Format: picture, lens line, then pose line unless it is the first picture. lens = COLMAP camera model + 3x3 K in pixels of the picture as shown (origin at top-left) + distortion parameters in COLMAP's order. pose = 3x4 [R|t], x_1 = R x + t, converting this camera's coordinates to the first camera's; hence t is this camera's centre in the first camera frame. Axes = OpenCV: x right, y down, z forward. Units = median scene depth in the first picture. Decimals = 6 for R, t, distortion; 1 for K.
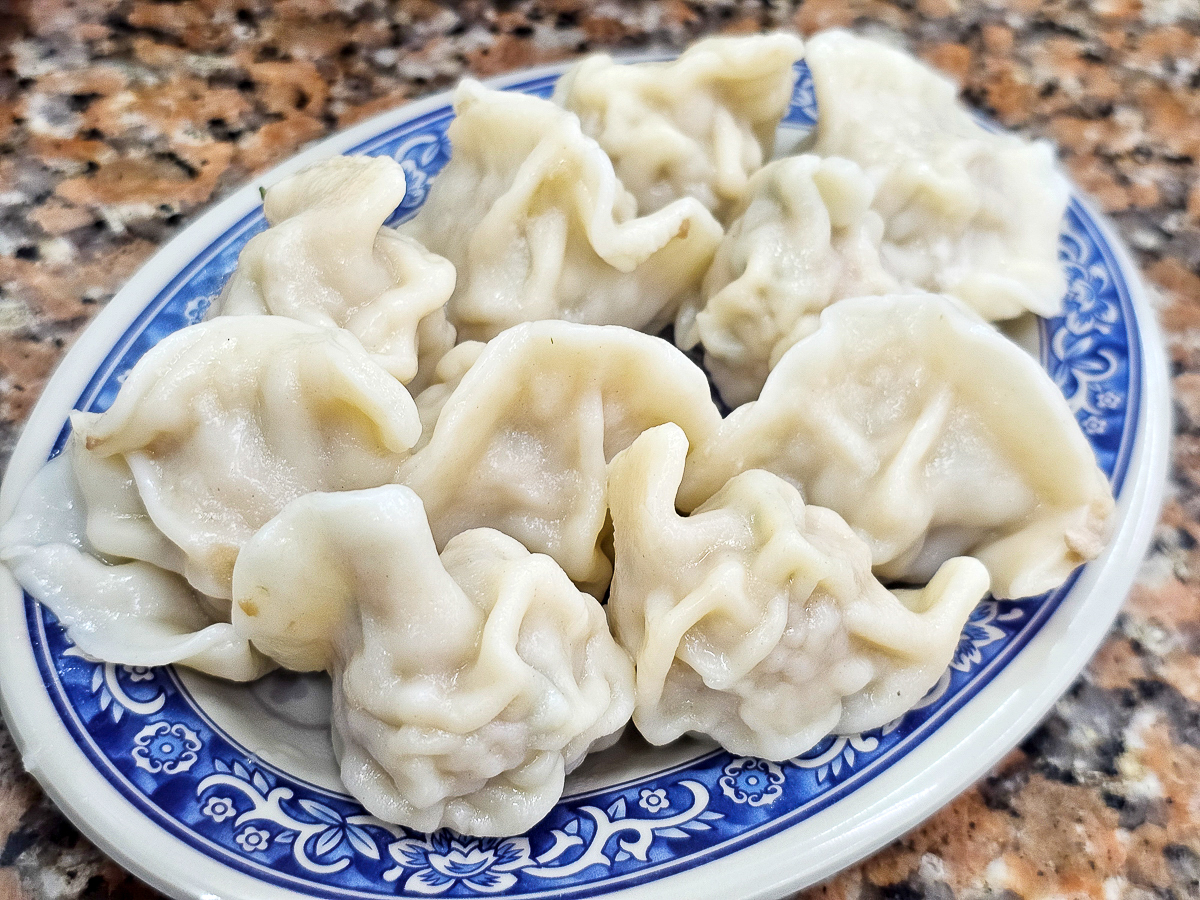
lens RADIAL K [[1754.6, 0, 600.0], [0, 1754.6, 450.0], [0, 0, 1]] dist [0.139341, -0.776046]
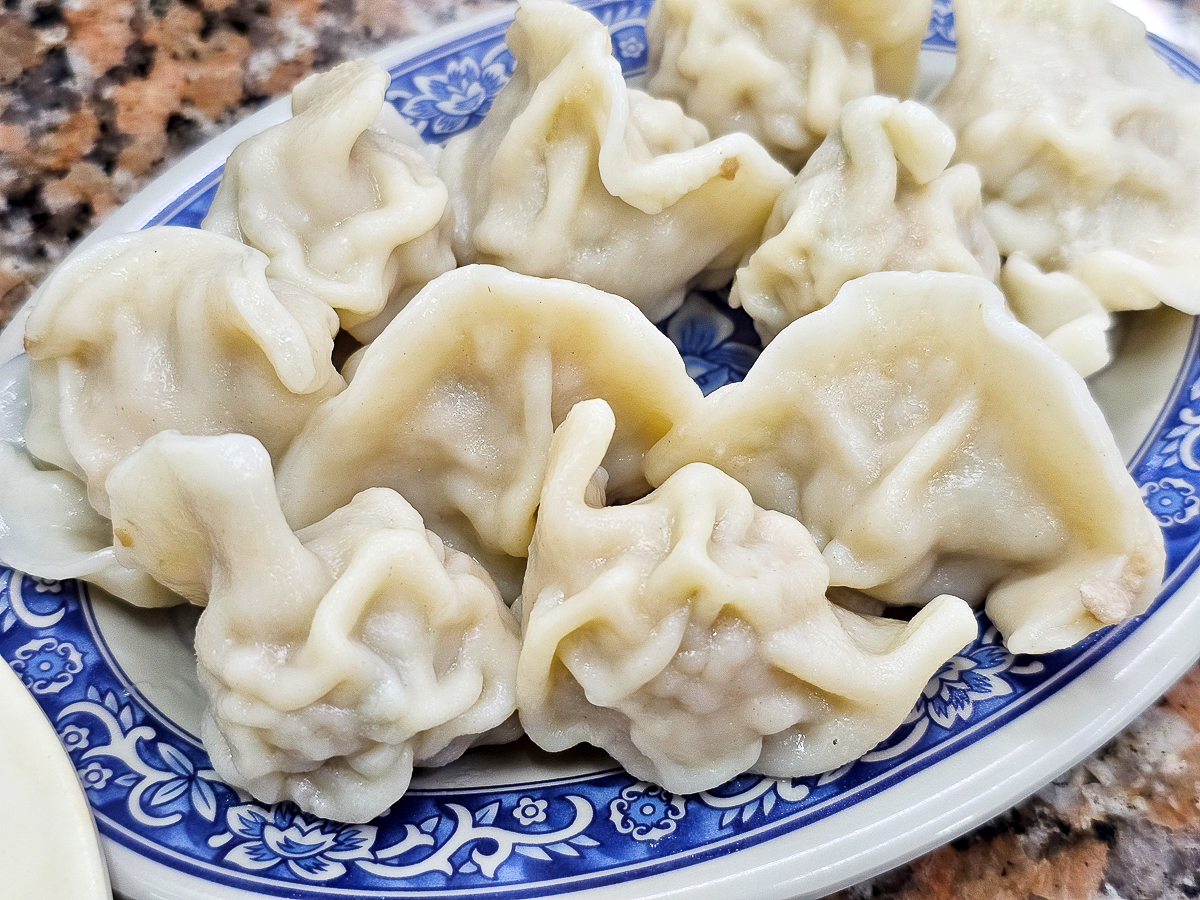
lens RADIAL K [[1754.6, 0, 600.0], [0, 1754.6, 450.0], [0, 0, 1]] dist [0.139341, -0.776046]
pose [[0.948903, 0.135541, -0.284976, 0.300790], [-0.113510, 0.989219, 0.092531, -0.072733], [0.294445, -0.055456, 0.954058, 0.162221]]
